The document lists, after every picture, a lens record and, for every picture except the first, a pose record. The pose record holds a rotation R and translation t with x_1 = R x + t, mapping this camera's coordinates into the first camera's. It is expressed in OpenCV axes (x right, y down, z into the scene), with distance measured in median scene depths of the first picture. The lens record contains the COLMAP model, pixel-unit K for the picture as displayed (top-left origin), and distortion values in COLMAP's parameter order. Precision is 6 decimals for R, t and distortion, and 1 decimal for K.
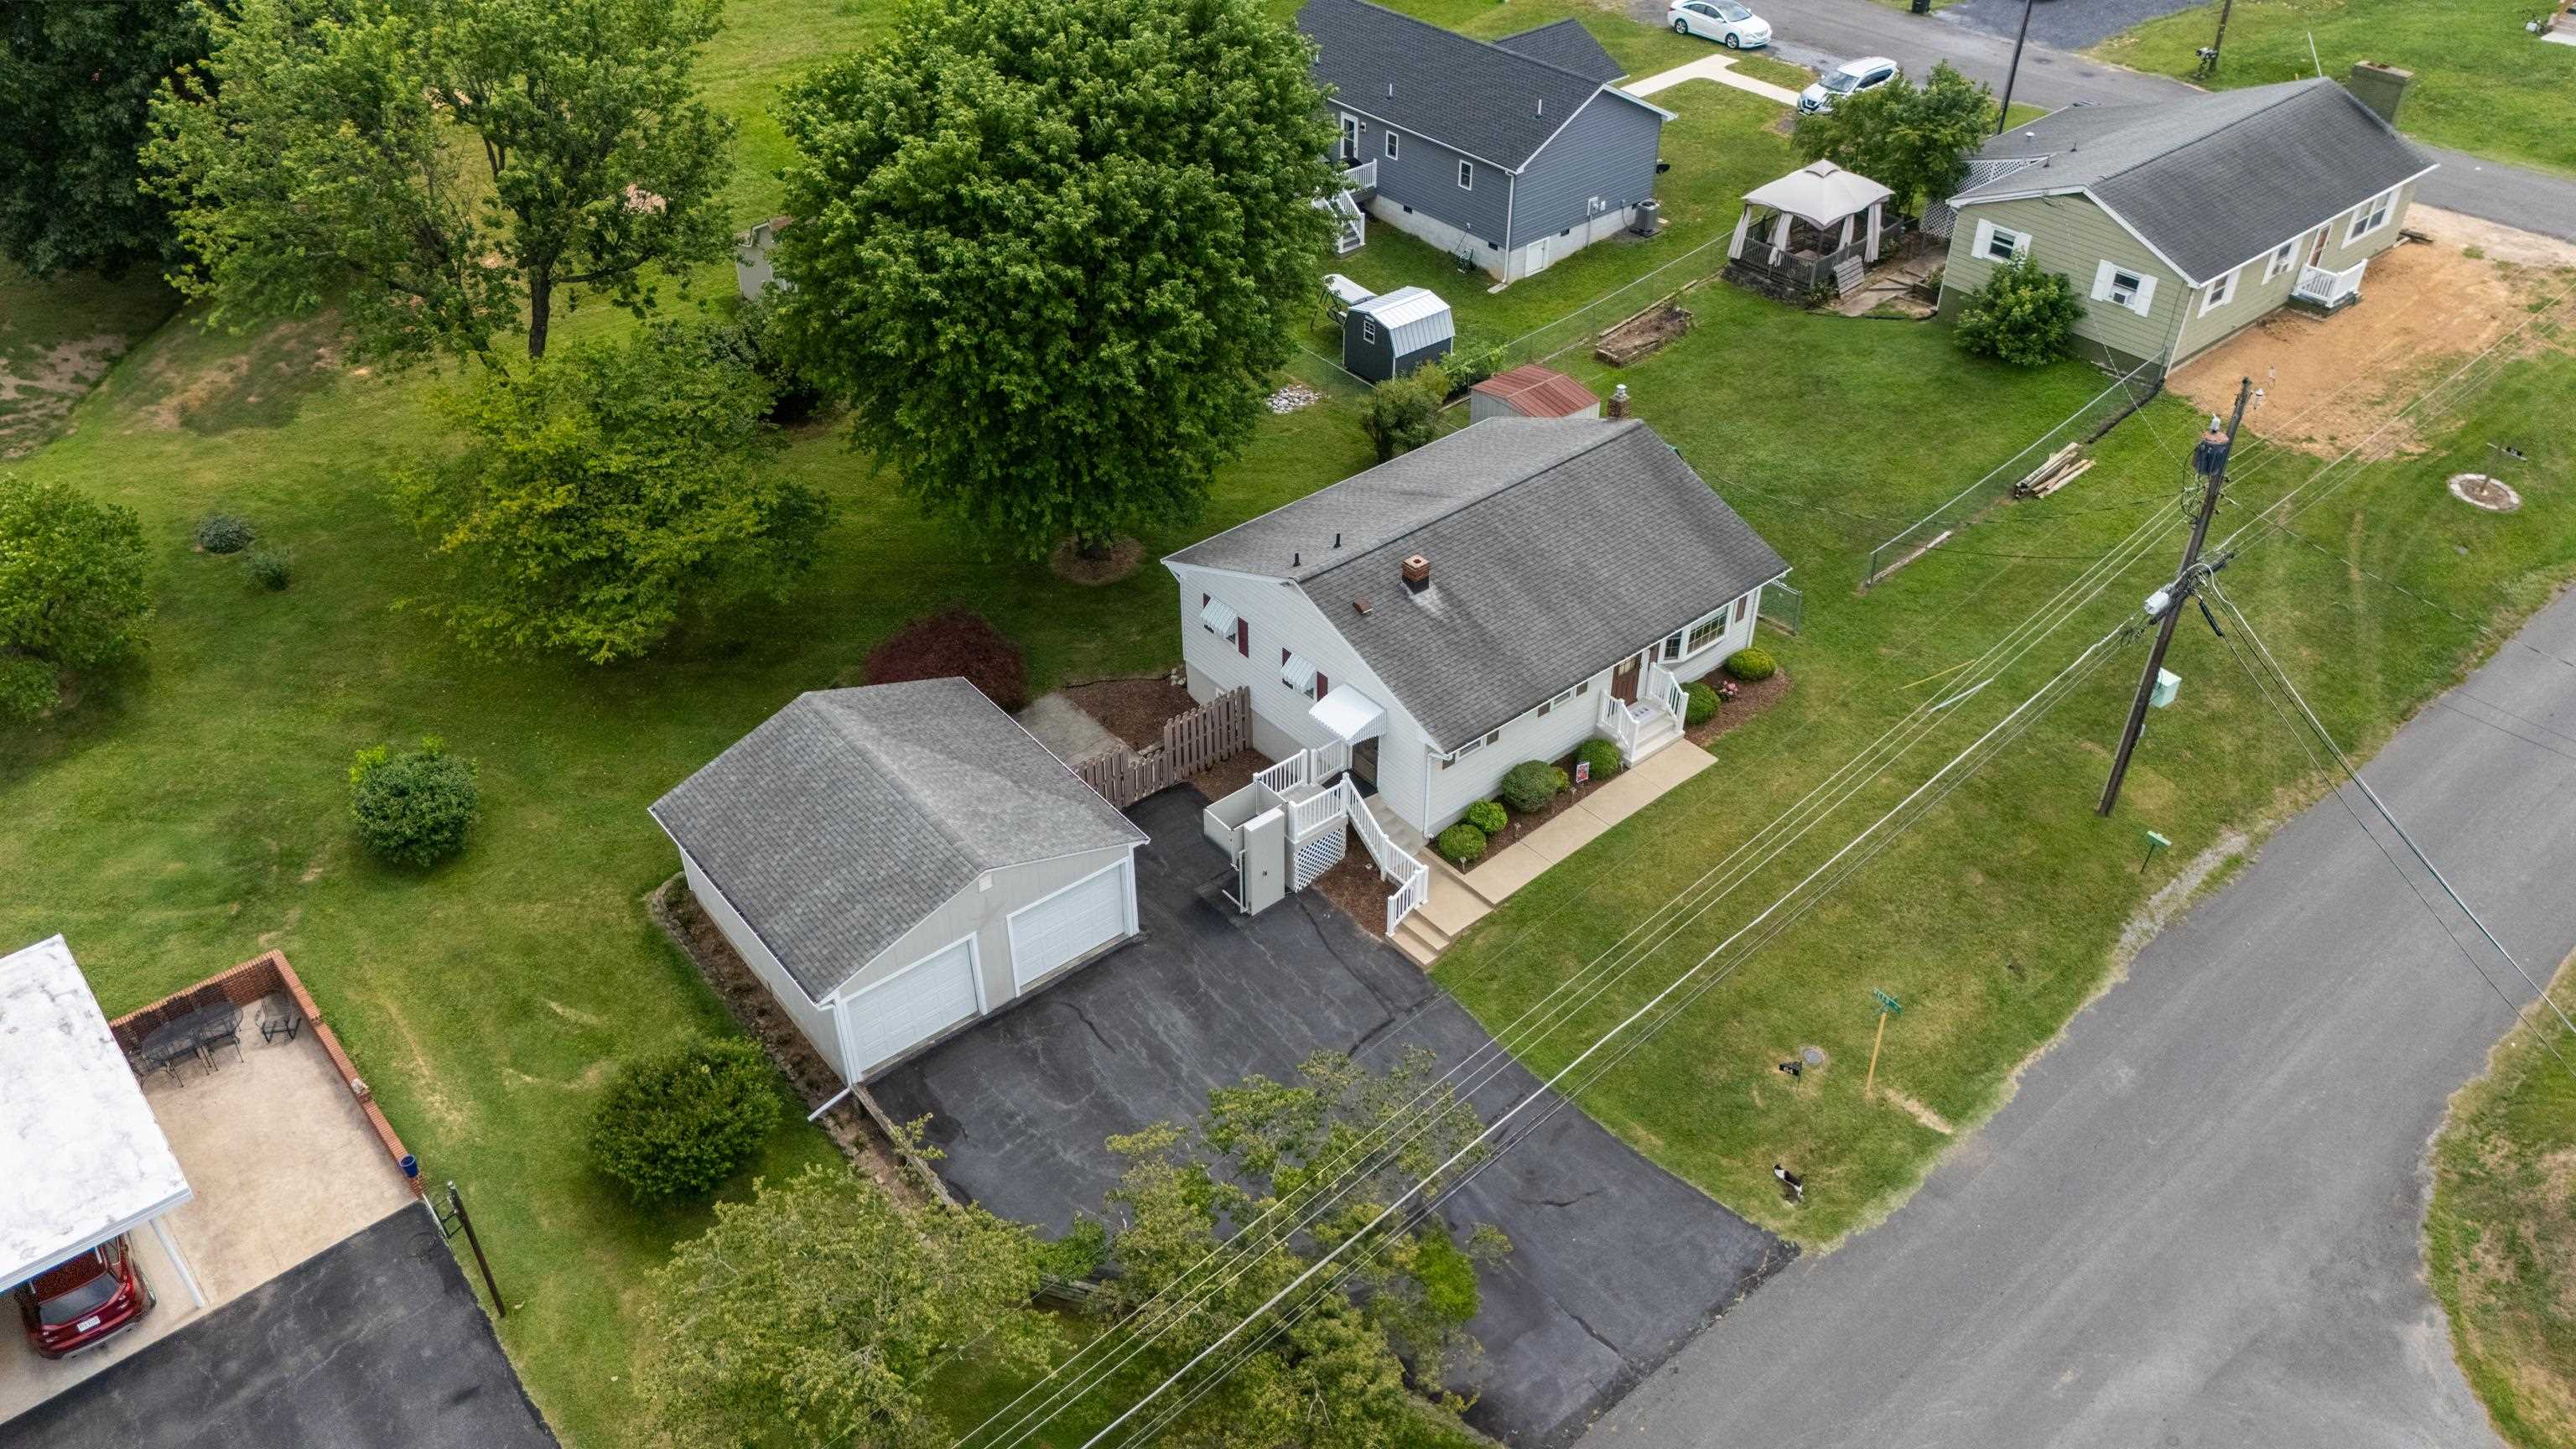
lens RADIAL K [[1901.2, 0, 1288.0], [0, 1901.2, 724.5], [0, 0, 1]] dist [0.076460, -0.076992]
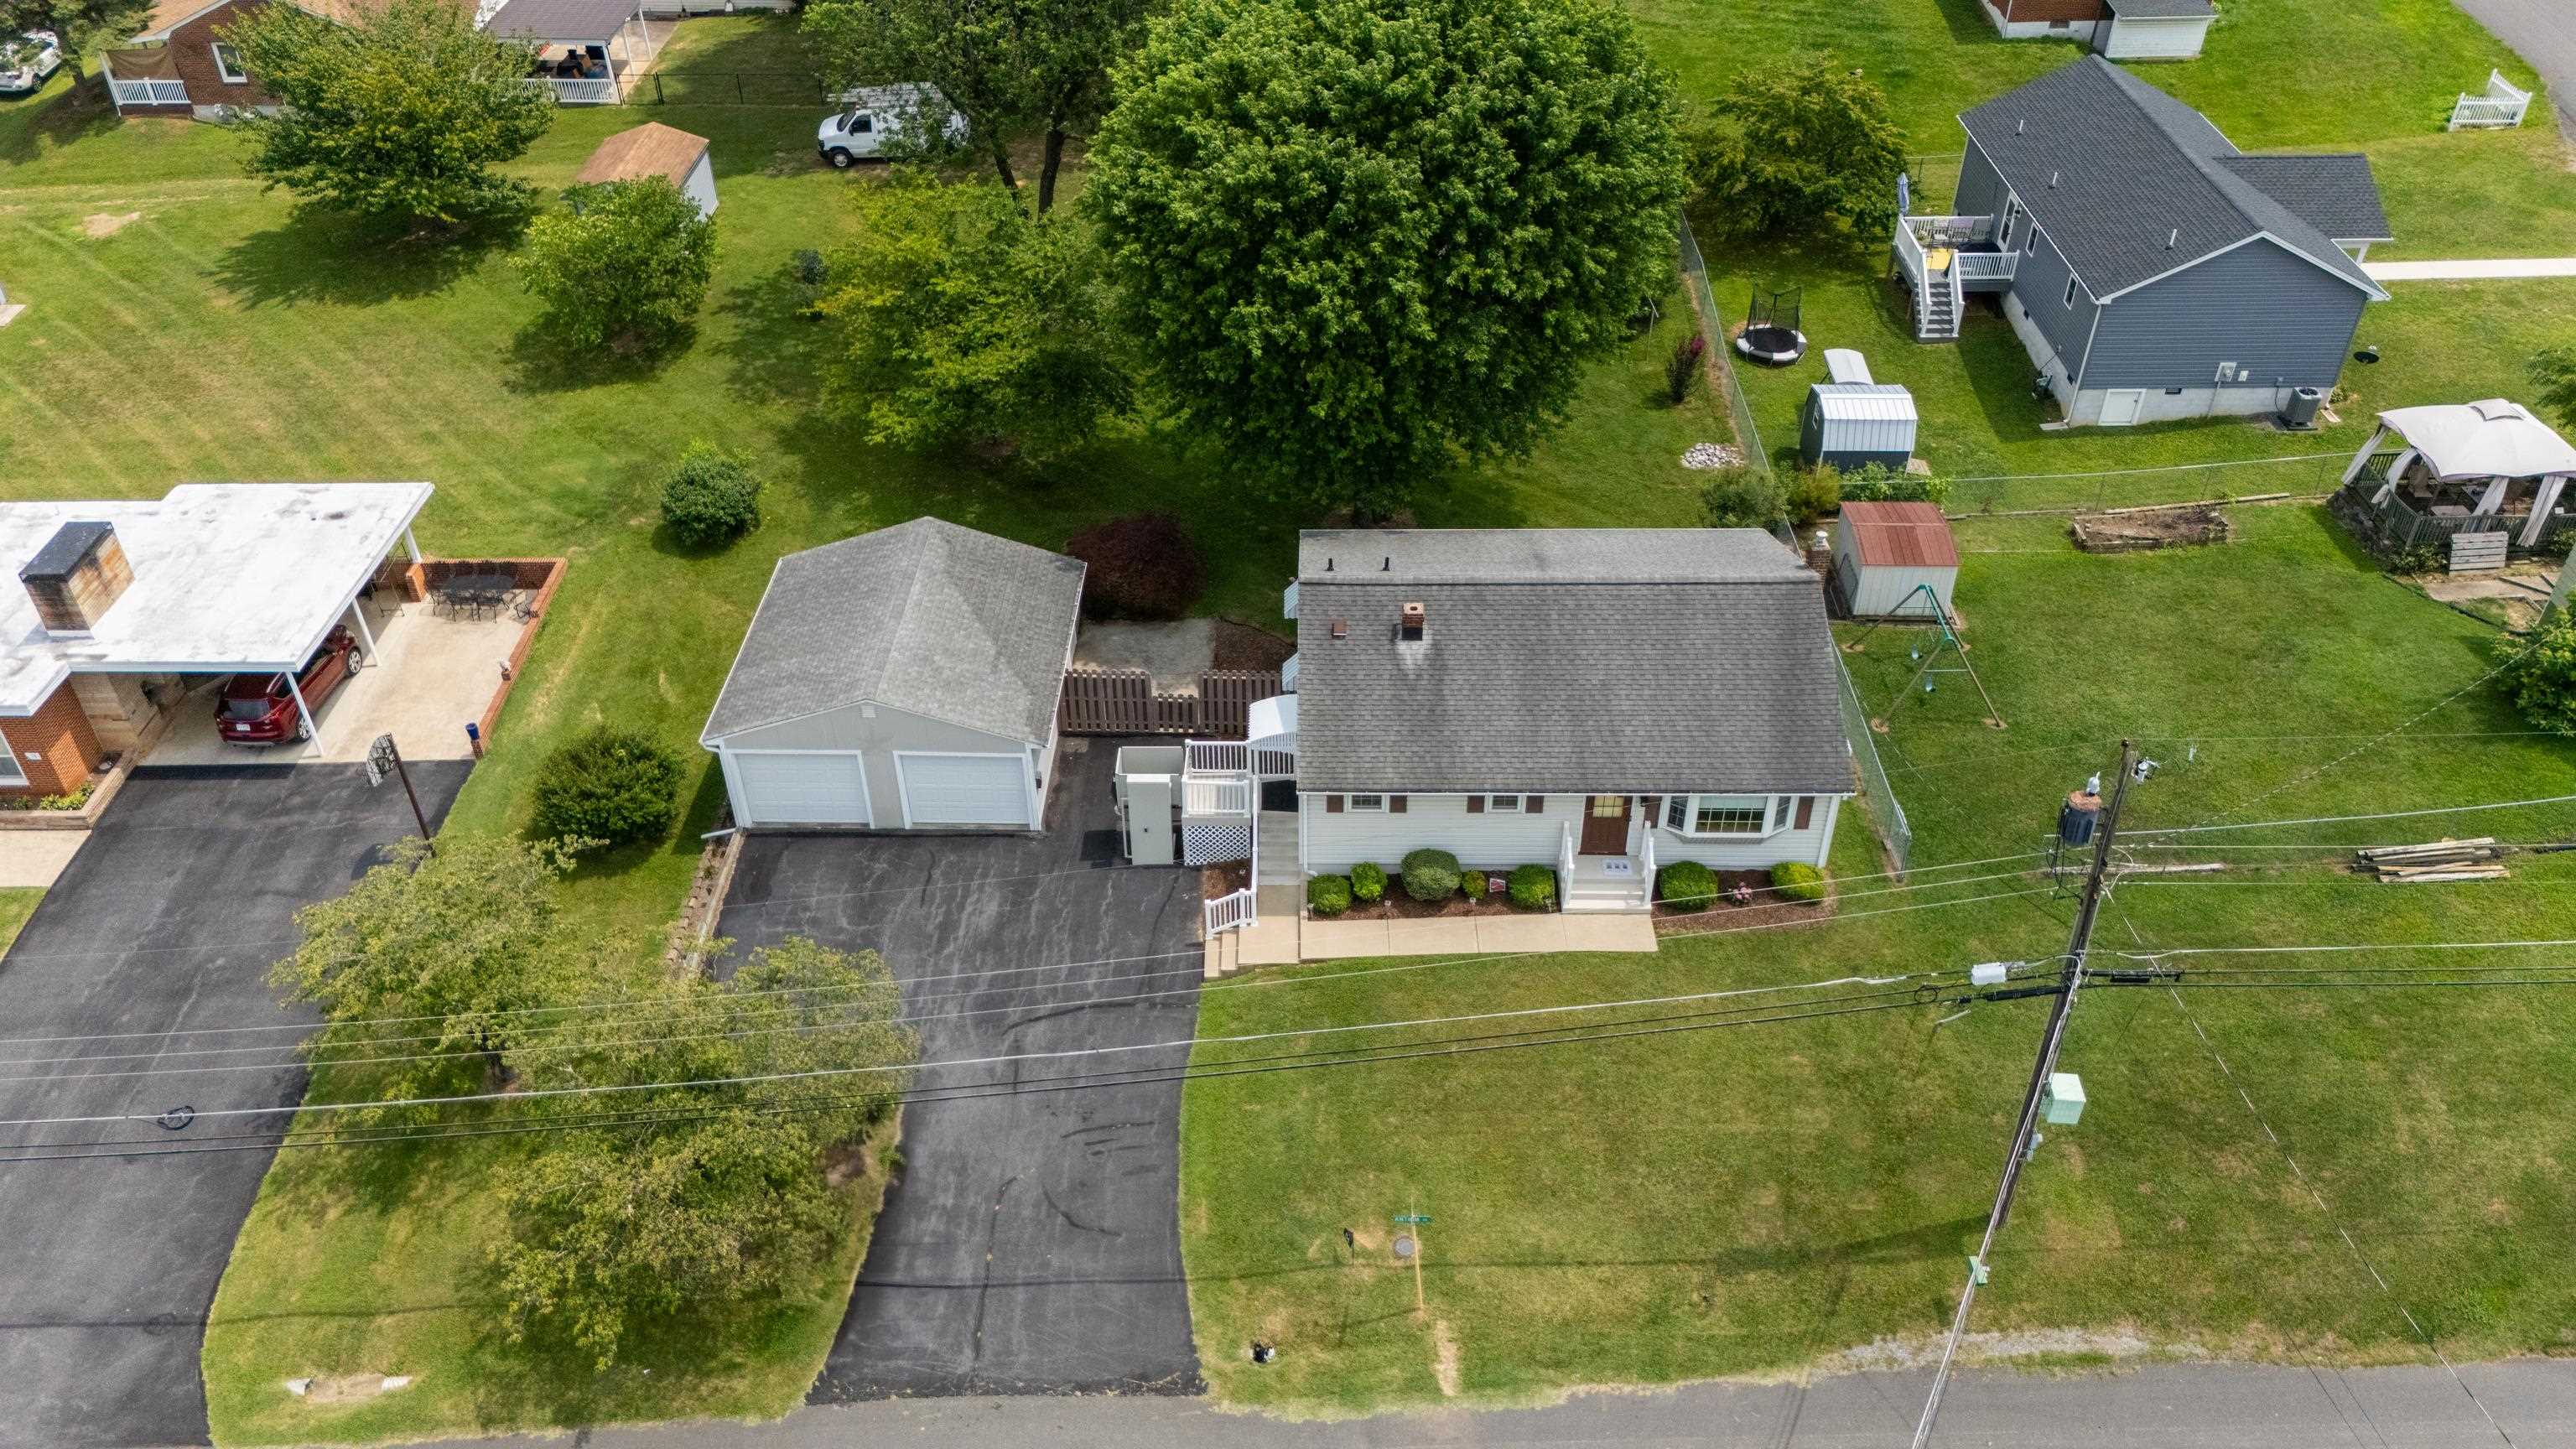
lens RADIAL K [[1894.0, 0, 1288.0], [0, 1894.0, 724.5], [0, 0, 1]] dist [0.085175, -0.094562]
pose [[0.762812, 0.395639, -0.511456, 0.527856], [-0.387167, 0.912970, 0.128792, -0.130153], [0.517899, 0.099775, 0.849603, 0.161126]]
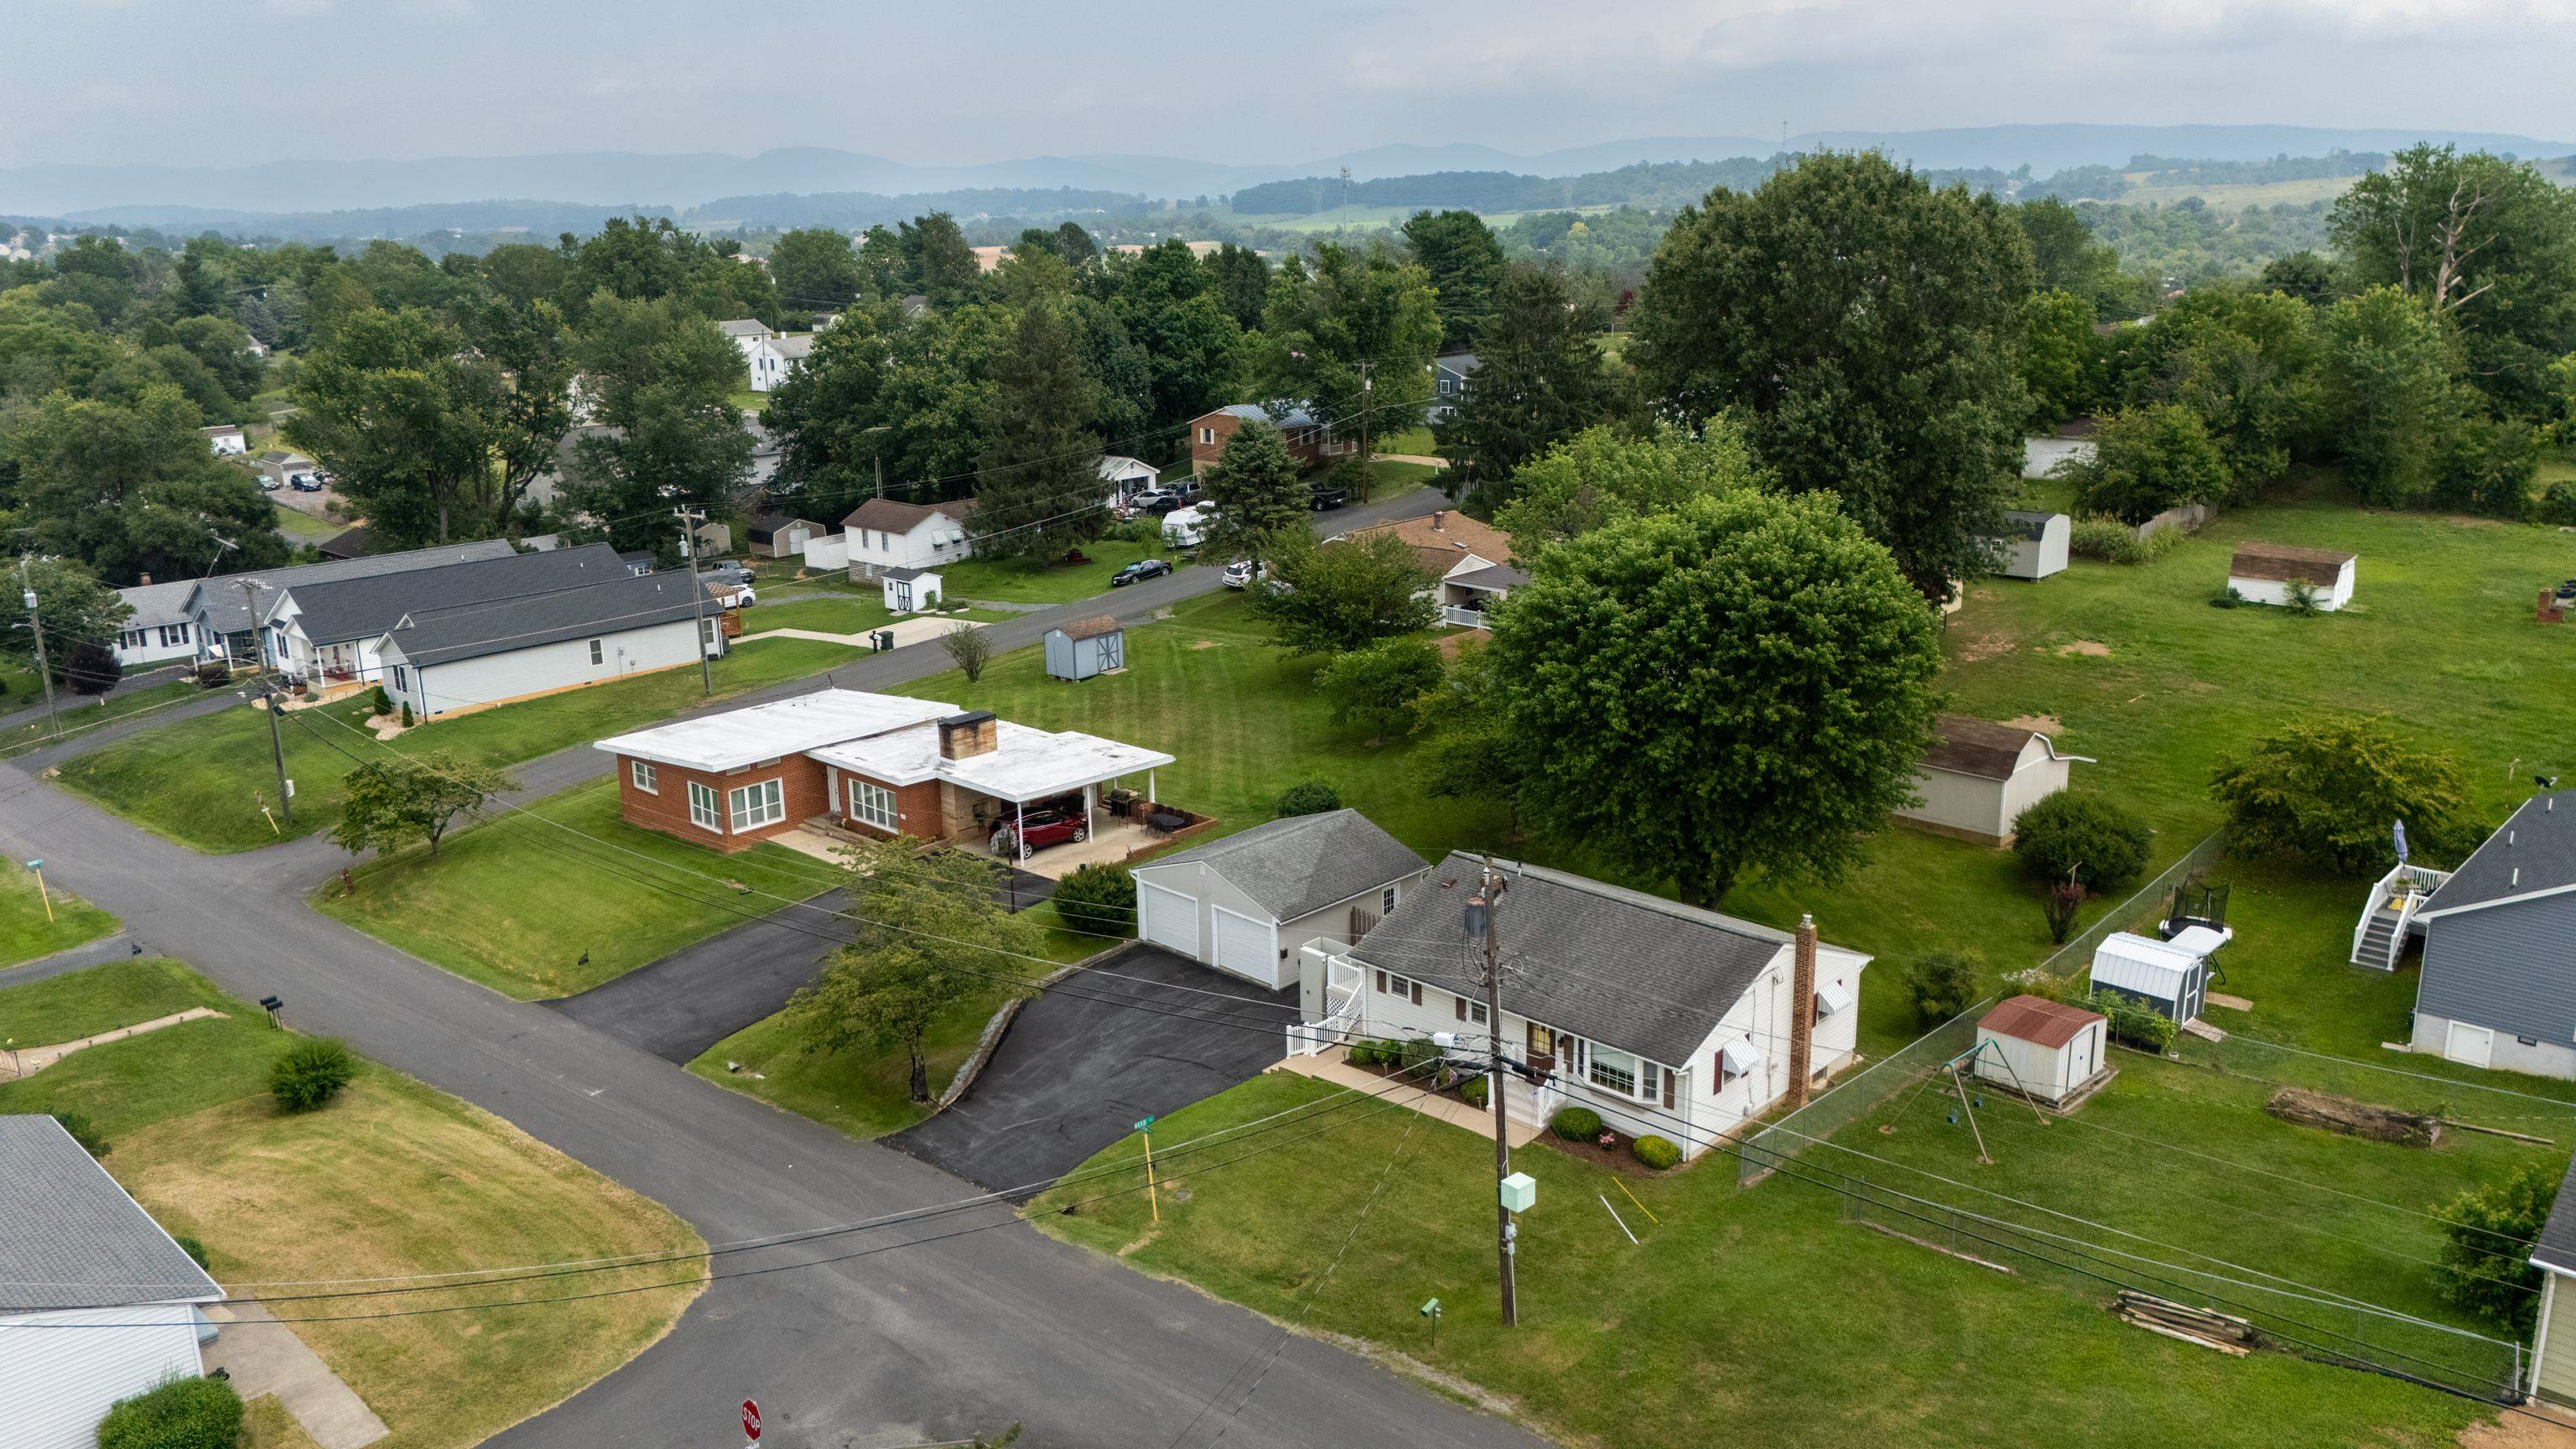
lens RADIAL K [[1901.2, 0, 1288.0], [0, 1901.2, 724.5], [0, 0, 1]] dist [0.076460, -0.076992]
pose [[0.115923, 0.262619, -0.957911, 1.286519], [-0.584765, 0.797605, 0.147903, -0.282987], [0.802877, 0.543008, 0.246031, 0.498817]]
